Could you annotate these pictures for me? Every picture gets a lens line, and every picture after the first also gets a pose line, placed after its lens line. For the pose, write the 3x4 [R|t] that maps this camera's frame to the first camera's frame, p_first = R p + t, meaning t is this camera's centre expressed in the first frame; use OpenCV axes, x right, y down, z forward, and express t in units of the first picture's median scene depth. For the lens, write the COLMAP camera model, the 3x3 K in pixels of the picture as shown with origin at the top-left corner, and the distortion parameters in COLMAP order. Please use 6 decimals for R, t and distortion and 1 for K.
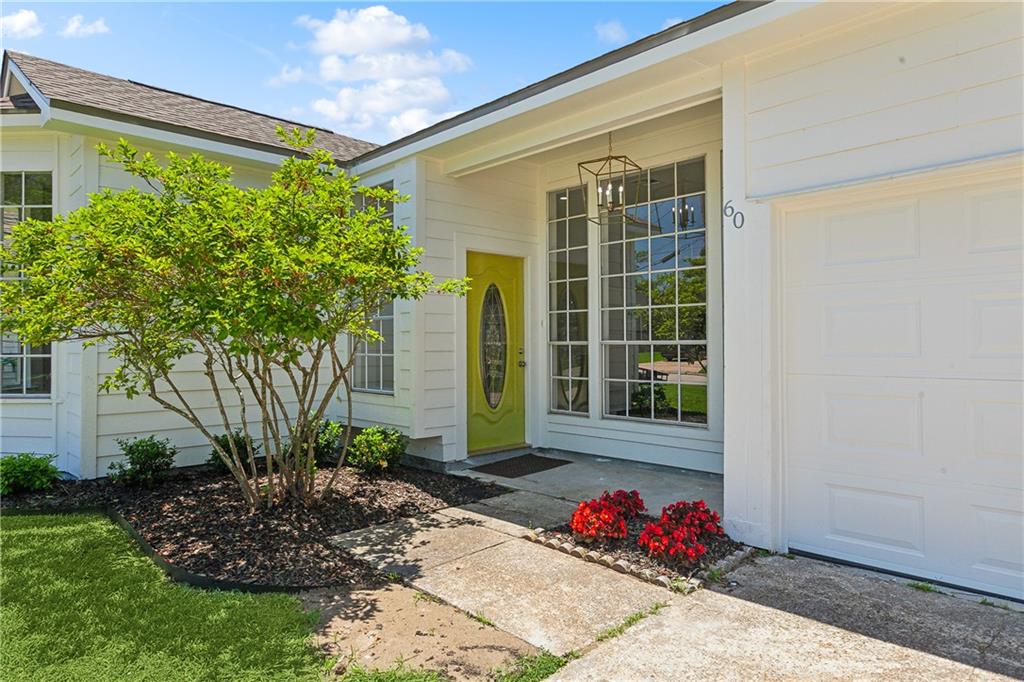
lens RADIAL K [[616.5, 0, 512.9], [0, 616.5, 339.0], [0, 0, 1]] dist [0.003732, 0.000560]
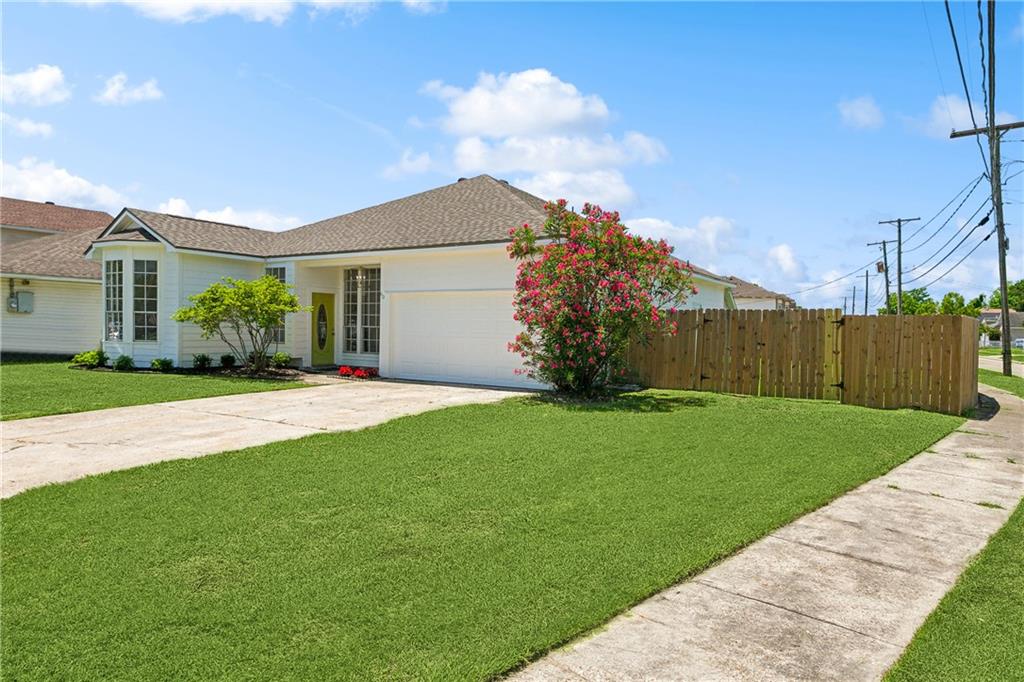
lens RADIAL K [[616.5, 0, 507.6], [0, 616.5, 343.4], [0, 0, 1]] dist [0.003732, 0.000560]
pose [[0.965959, 0.008556, 0.258553, 0.058253], [-0.018725, 0.999144, 0.036892, -0.031804], [-0.258016, -0.040478, 0.965292, -1.856774]]
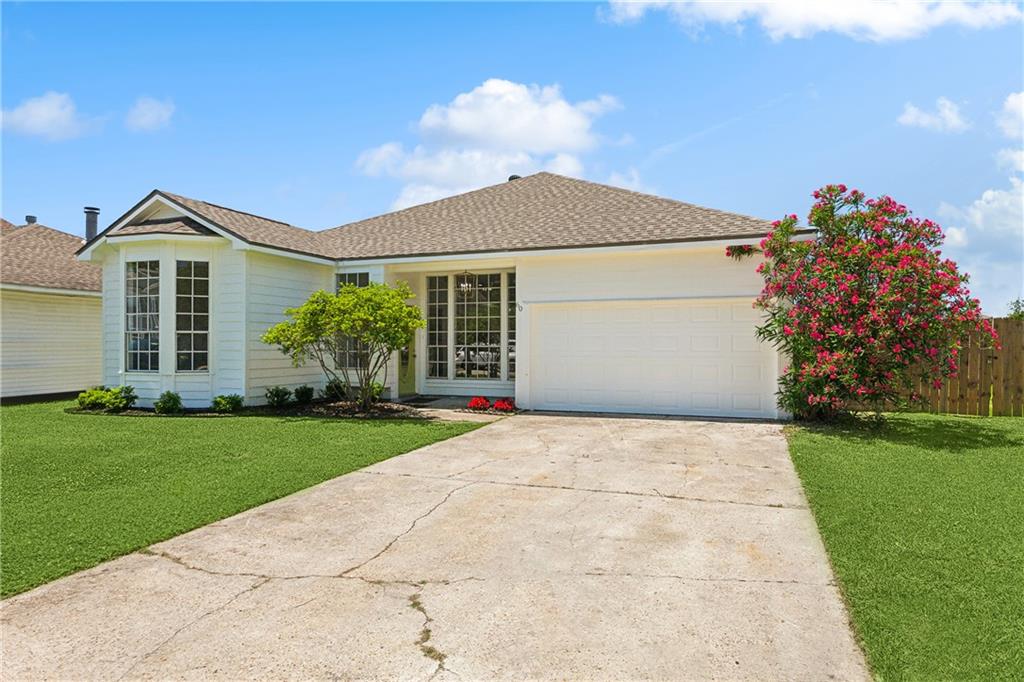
lens RADIAL K [[616.5, 0, 515.7], [0, 616.5, 335.1], [0, 0, 1]] dist [0.003732, 0.000560]
pose [[0.896619, 0.005111, 0.442773, -0.650204], [-0.002952, 0.999980, -0.005565, -0.021607], [-0.442793, 0.003683, 0.896616, -1.132420]]
